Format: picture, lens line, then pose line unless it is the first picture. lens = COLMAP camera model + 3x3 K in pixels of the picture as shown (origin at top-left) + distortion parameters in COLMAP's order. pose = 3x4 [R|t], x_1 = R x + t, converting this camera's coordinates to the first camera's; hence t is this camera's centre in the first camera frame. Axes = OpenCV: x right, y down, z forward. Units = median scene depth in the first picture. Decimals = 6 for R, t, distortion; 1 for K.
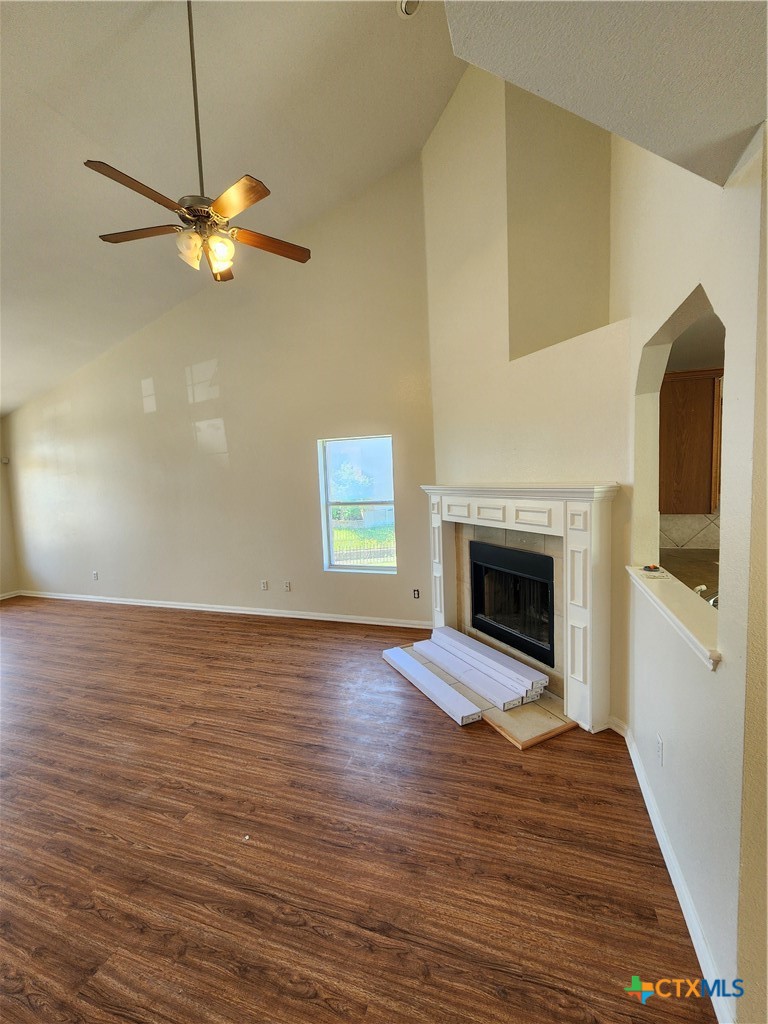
lens RADIAL K [[413.3, 0, 388.4], [0, 413.3, 513.7], [0, 0, 1]] dist [-0.000853, -0.000234]
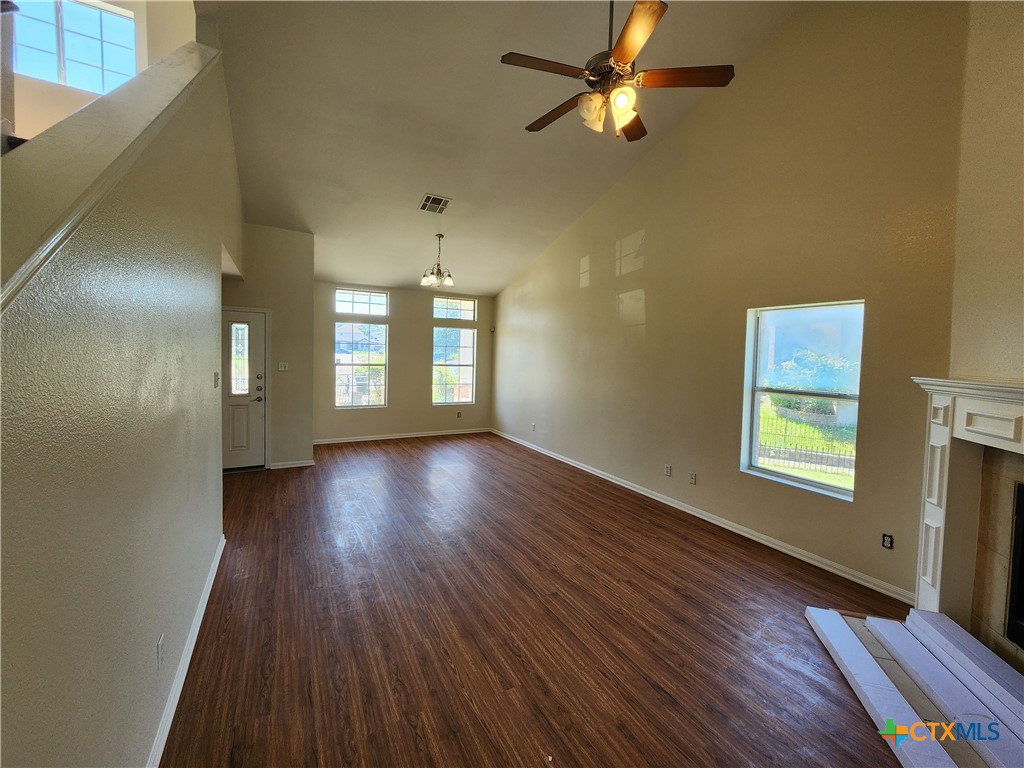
lens RADIAL K [[413.3, 0, 512.0], [0, 413.3, 373.4], [0, 0, 1]] dist [-0.000853, -0.000234]
pose [[0.735336, 0.087868, -0.671982, 0.053157], [-0.111854, 0.993696, 0.007535, -0.009144], [0.668408, 0.069623, 0.740529, 0.117595]]
